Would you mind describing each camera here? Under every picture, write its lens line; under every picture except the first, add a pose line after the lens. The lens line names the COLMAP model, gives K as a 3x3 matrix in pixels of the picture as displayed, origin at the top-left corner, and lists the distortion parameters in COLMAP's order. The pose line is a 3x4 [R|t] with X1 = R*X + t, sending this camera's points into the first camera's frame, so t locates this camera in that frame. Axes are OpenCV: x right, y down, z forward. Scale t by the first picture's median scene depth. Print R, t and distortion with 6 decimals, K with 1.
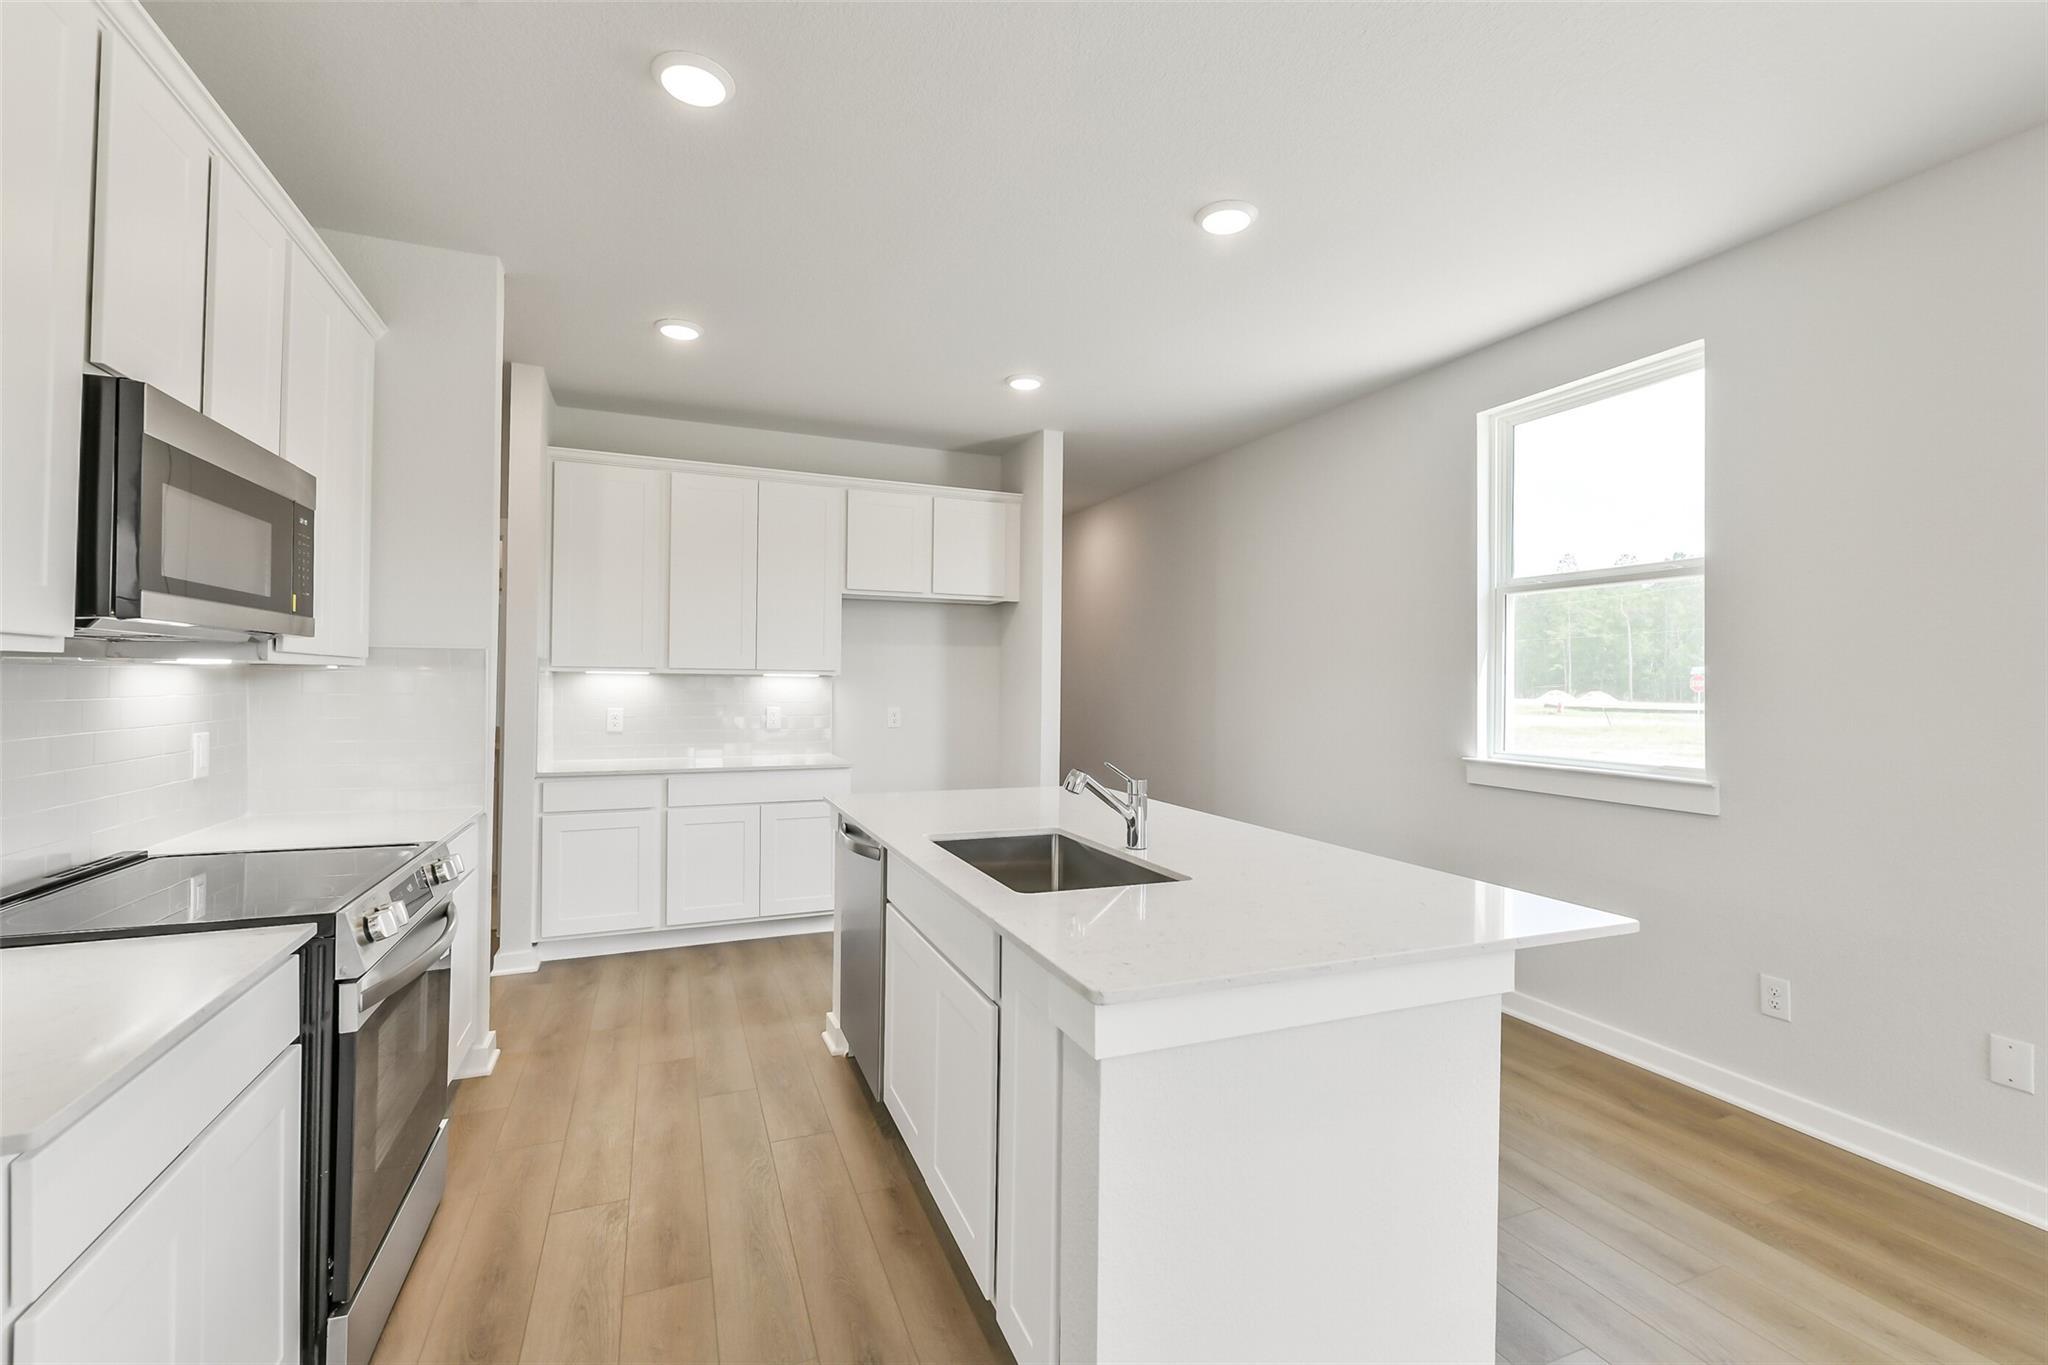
lens RADIAL K [[883.0, 0, 1019.4], [0, 883.0, 697.6], [0, 0, 1]] dist [-0.002080, -0.000249]
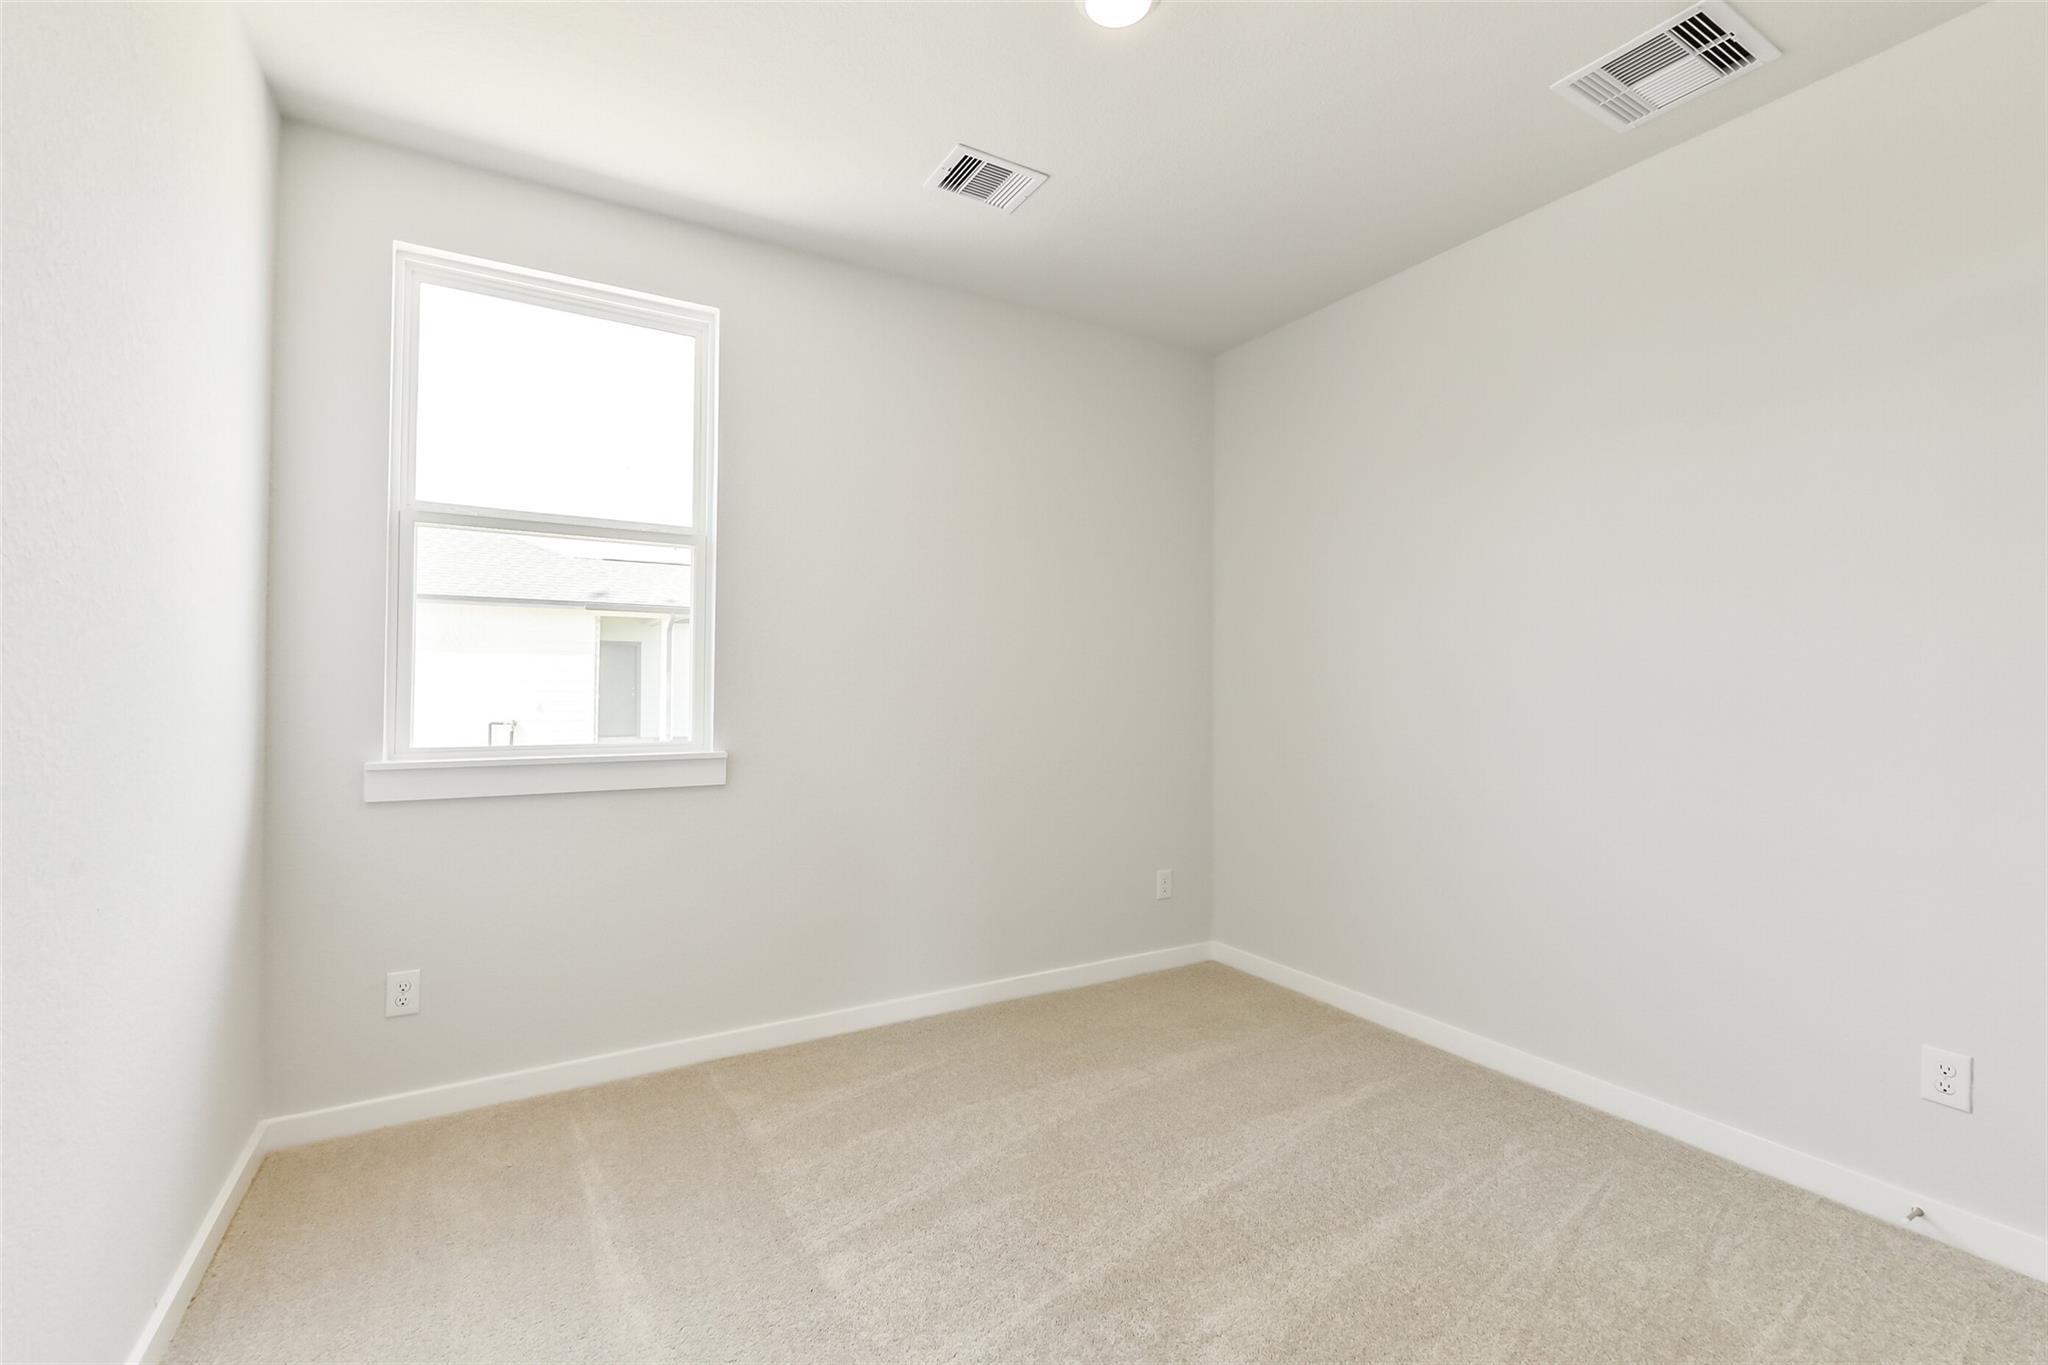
lens RADIAL K [[883.0, 0, 1039.2], [0, 883.0, 688.7], [0, 0, 1]] dist [-0.002080, -0.000249]
pose [[-0.155978, -0.017146, 0.987612, -0.208045], [0.004412, 0.999827, 0.018055, 0.004346], [-0.987751, 0.007174, -0.155876, 0.617332]]
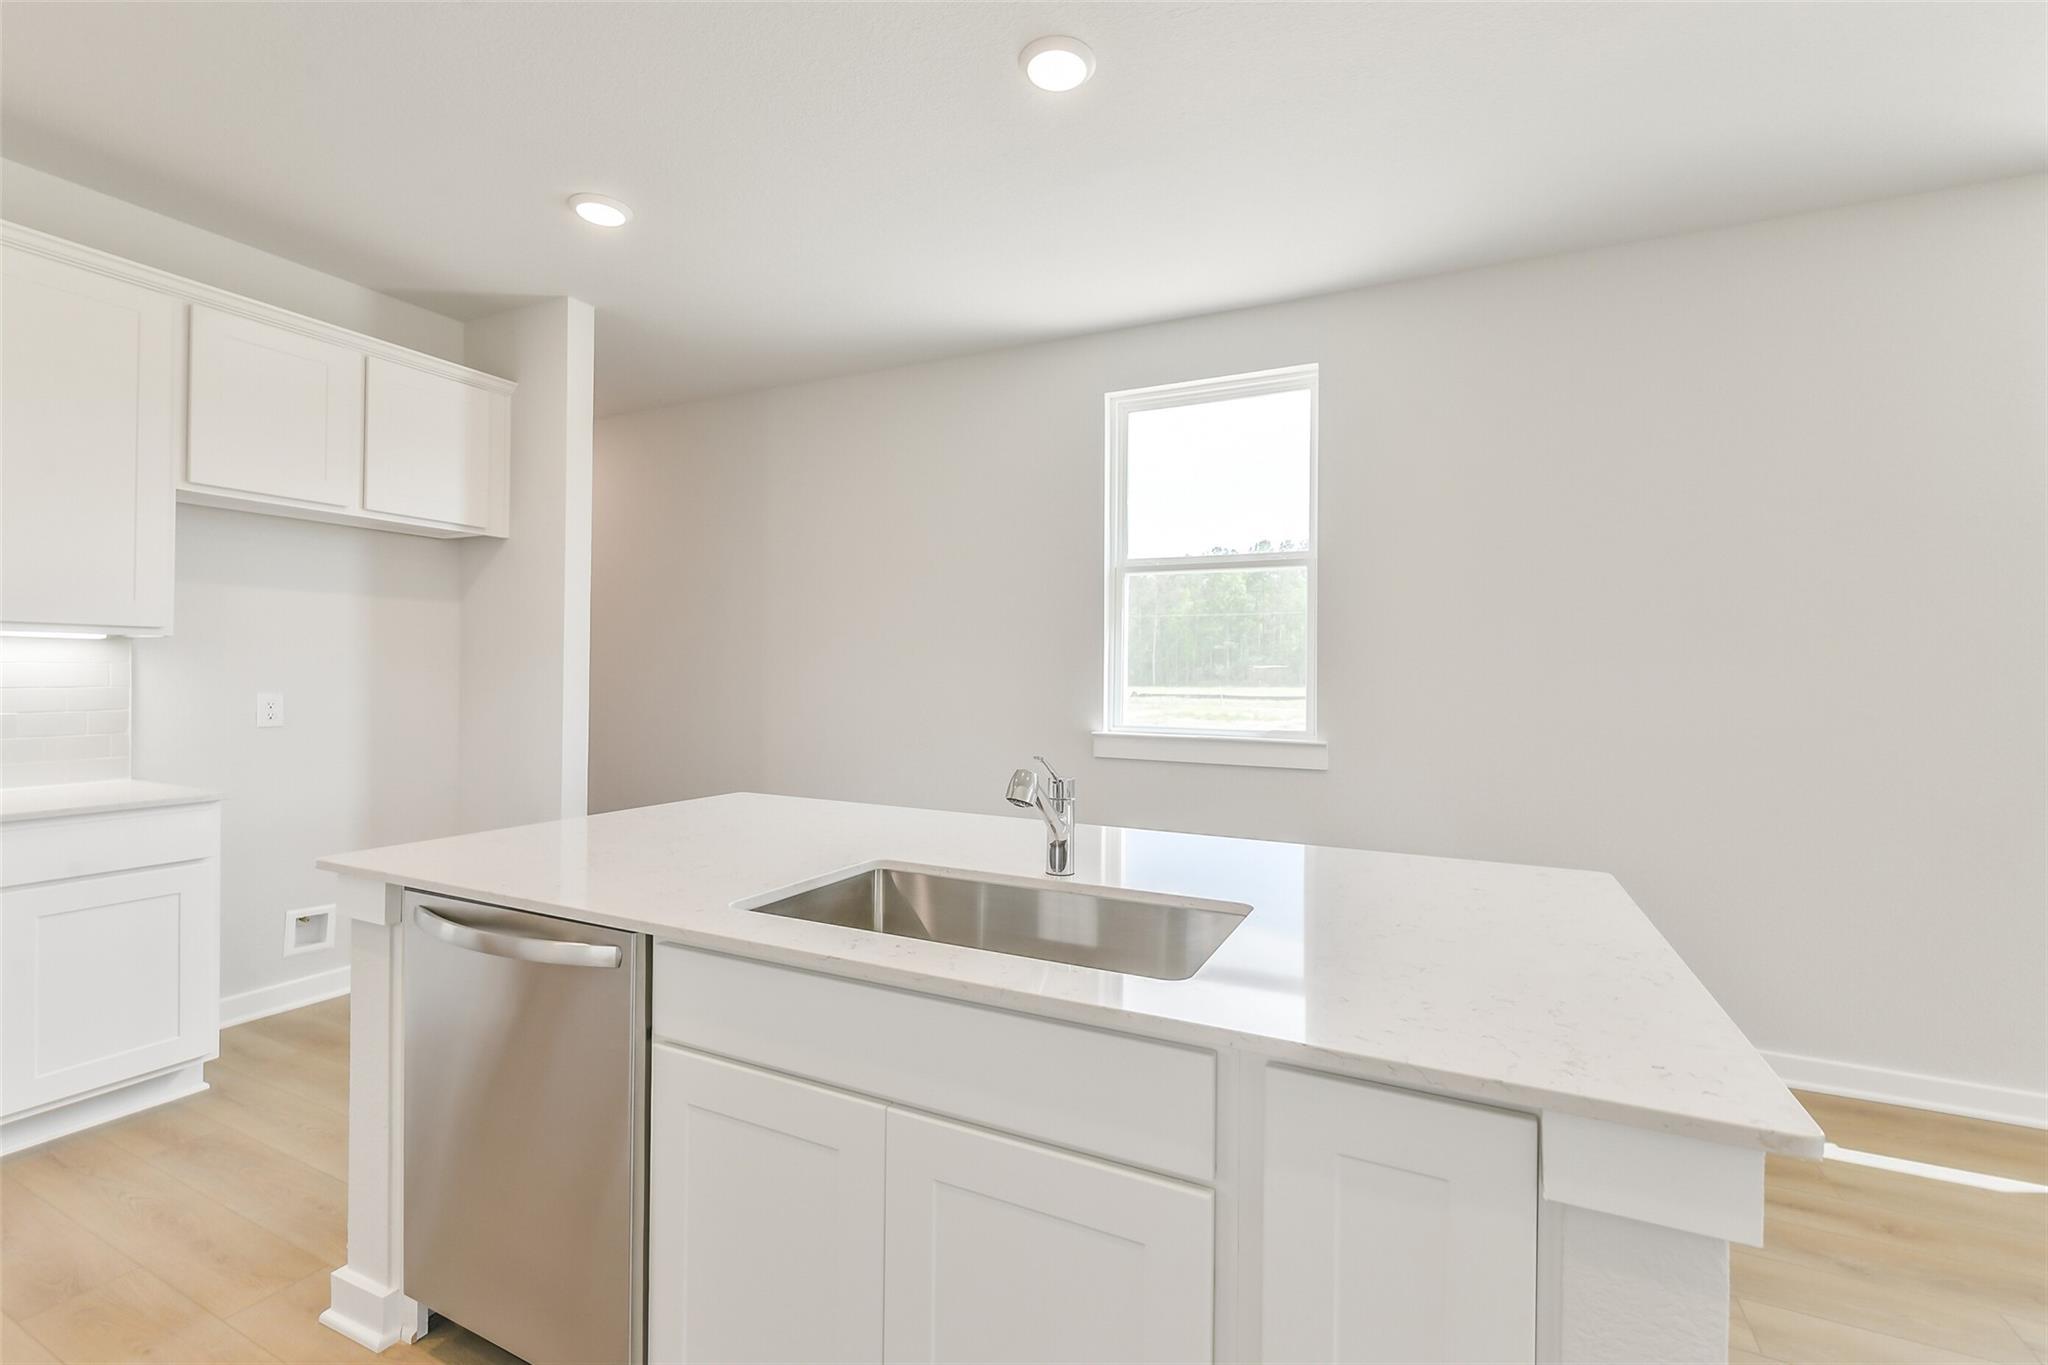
lens RADIAL K [[883.0, 0, 1026.1], [0, 883.0, 684.5], [0, 0, 1]] dist [-0.002080, -0.000249]
pose [[0.745723, -0.007854, 0.666210, -0.227463], [0.006557, 0.999969, 0.004449, 0.008607], [-0.666224, 0.001051, 0.745751, 0.300267]]
